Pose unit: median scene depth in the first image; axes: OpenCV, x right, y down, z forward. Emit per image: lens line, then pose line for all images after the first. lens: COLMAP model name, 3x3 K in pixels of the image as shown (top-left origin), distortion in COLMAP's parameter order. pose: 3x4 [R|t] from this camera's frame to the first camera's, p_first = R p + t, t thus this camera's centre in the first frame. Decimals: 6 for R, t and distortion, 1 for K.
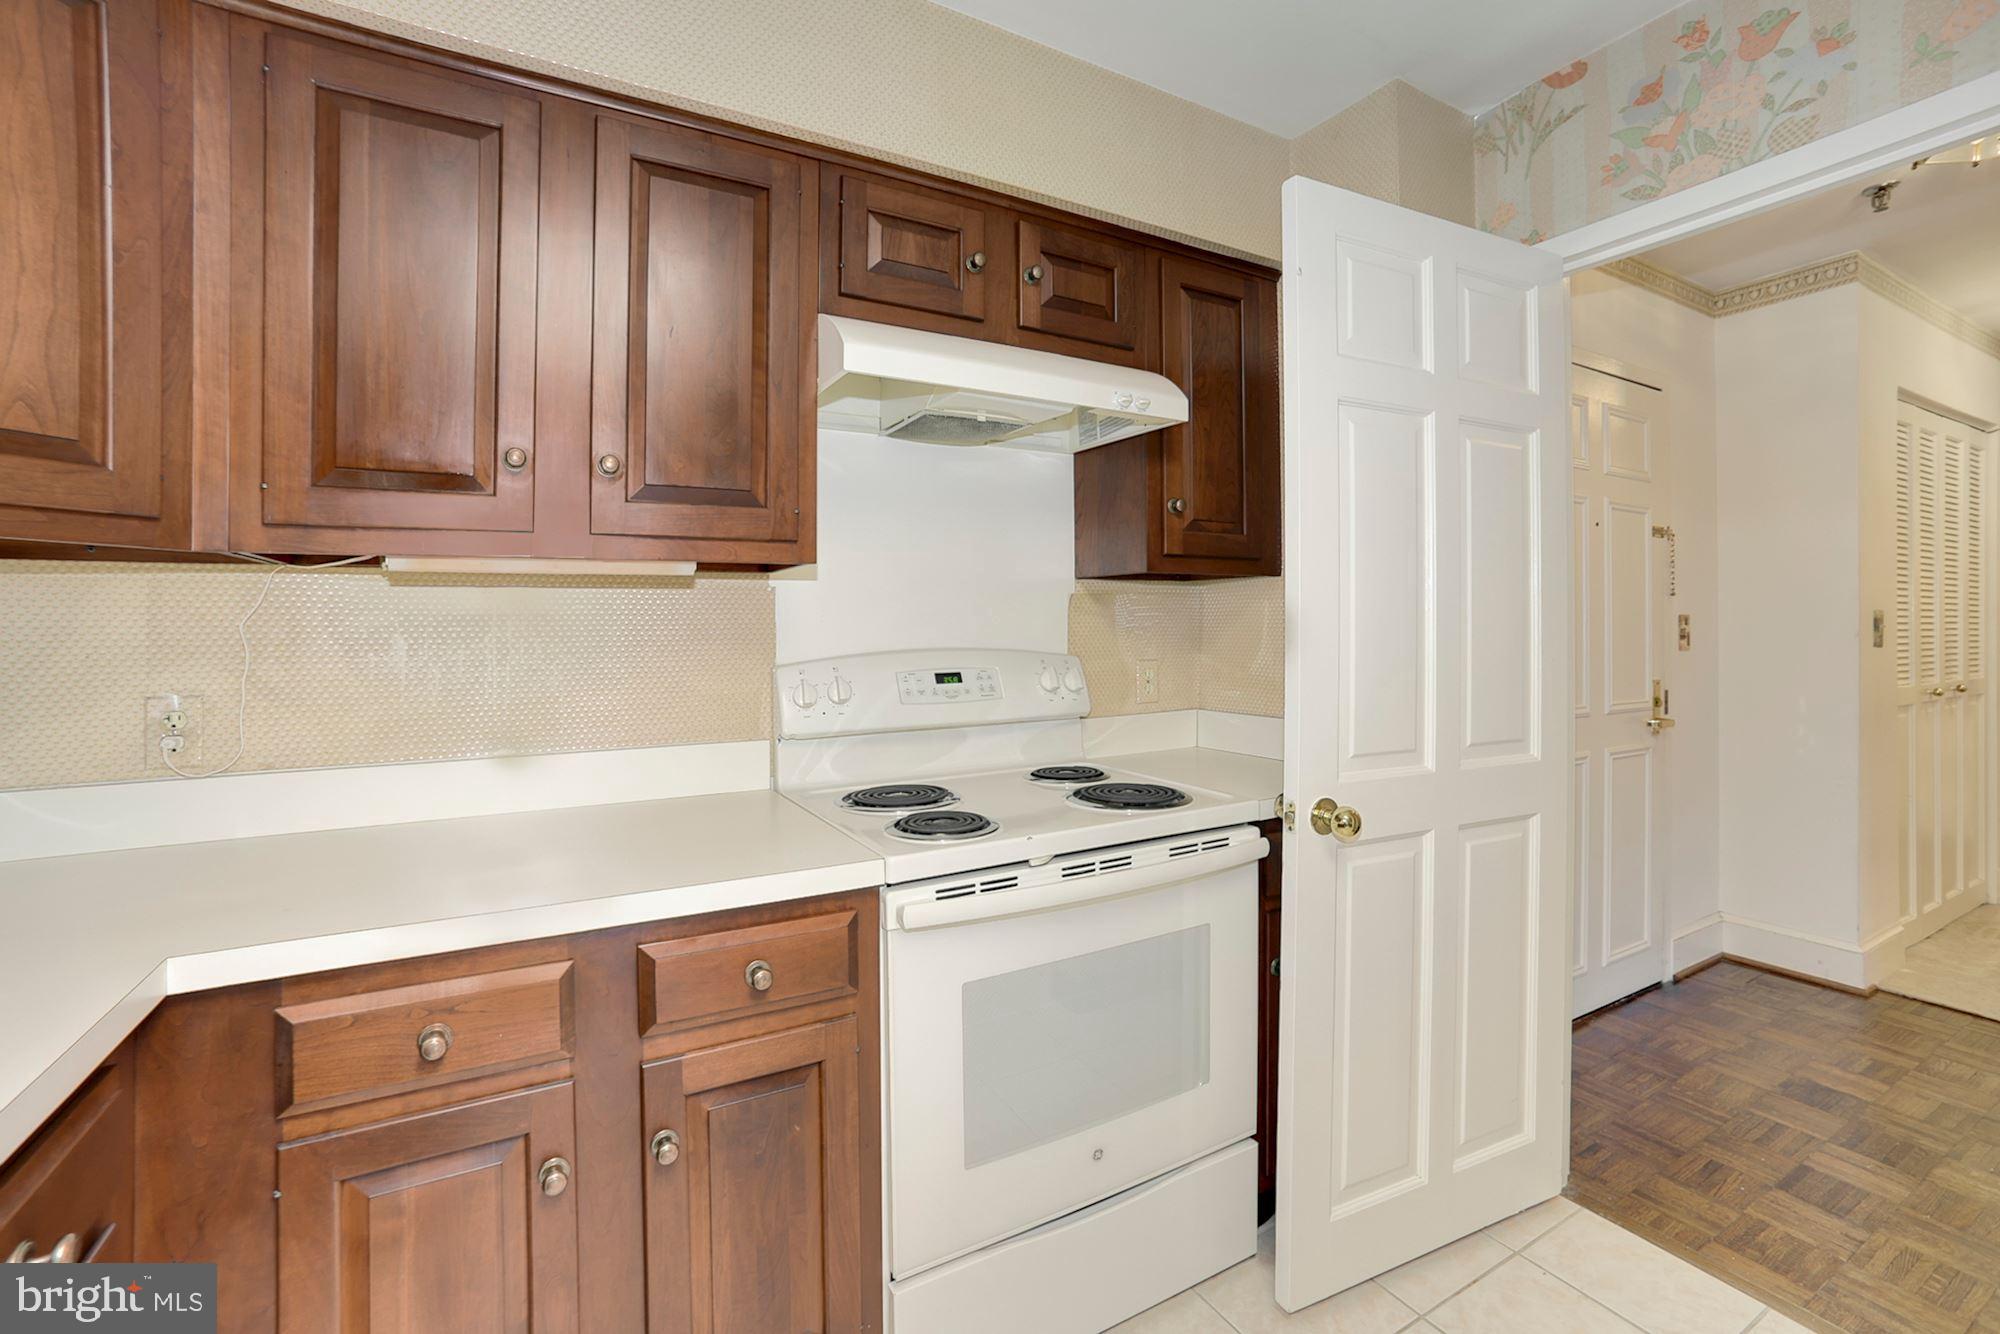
lens RADIAL K [[816.9, 0, 1002.5], [0, 816.9, 636.6], [0, 0, 1]] dist [-0.056352, 0.027000]
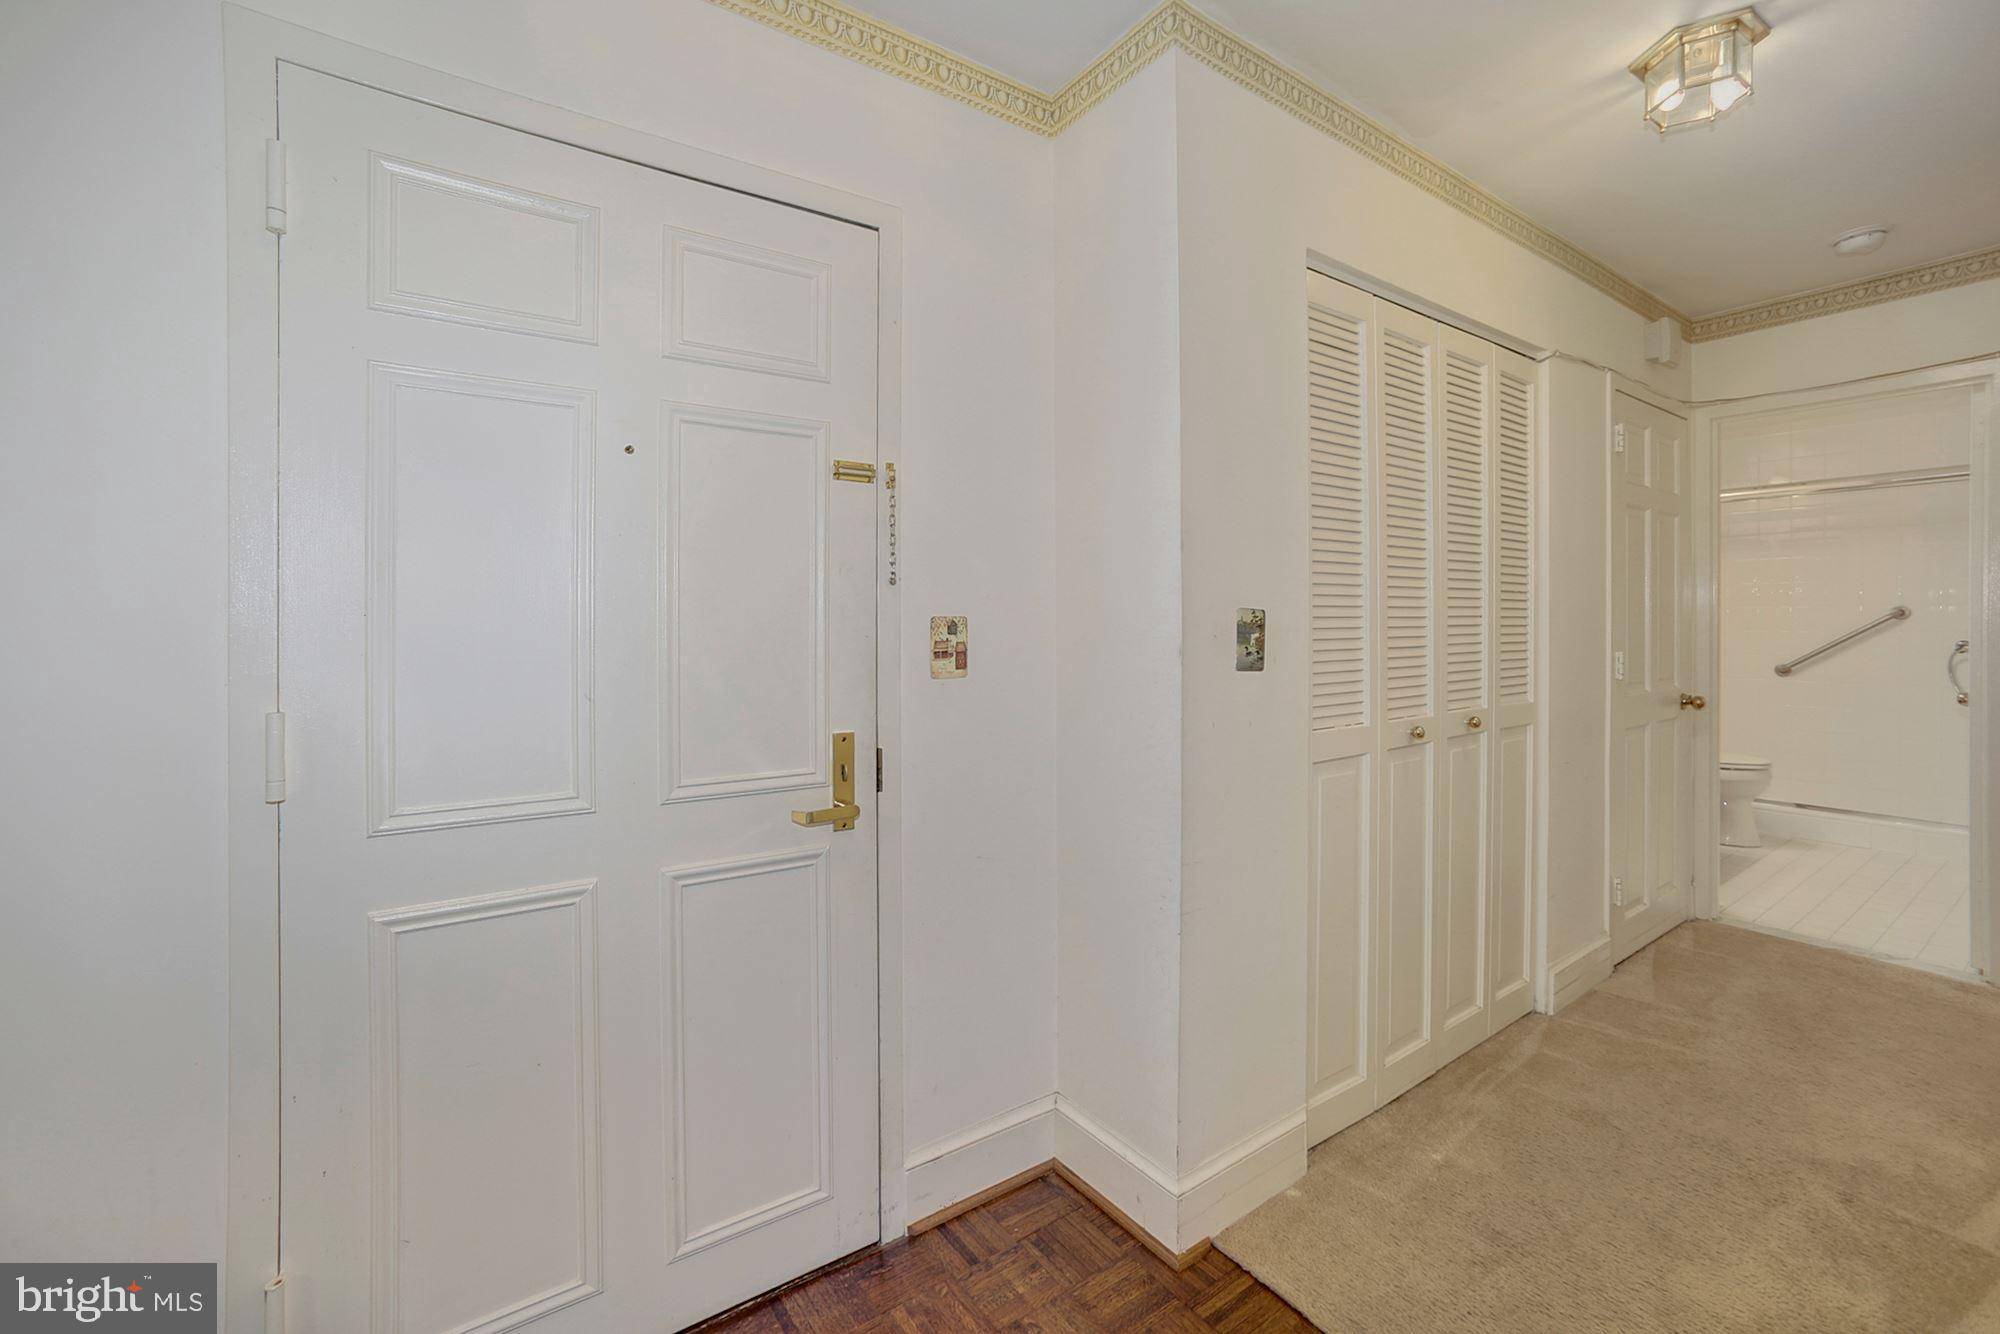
lens RADIAL K [[816.9, 0, 1002.5], [0, 816.9, 636.6], [0, 0, 1]] dist [-0.056352, 0.027000]
pose [[0.996349, -0.004832, 0.085233, 0.863993], [0.004212, 0.999963, 0.007451, -0.017641], [-0.085266, -0.007064, 0.996333, 0.405571]]
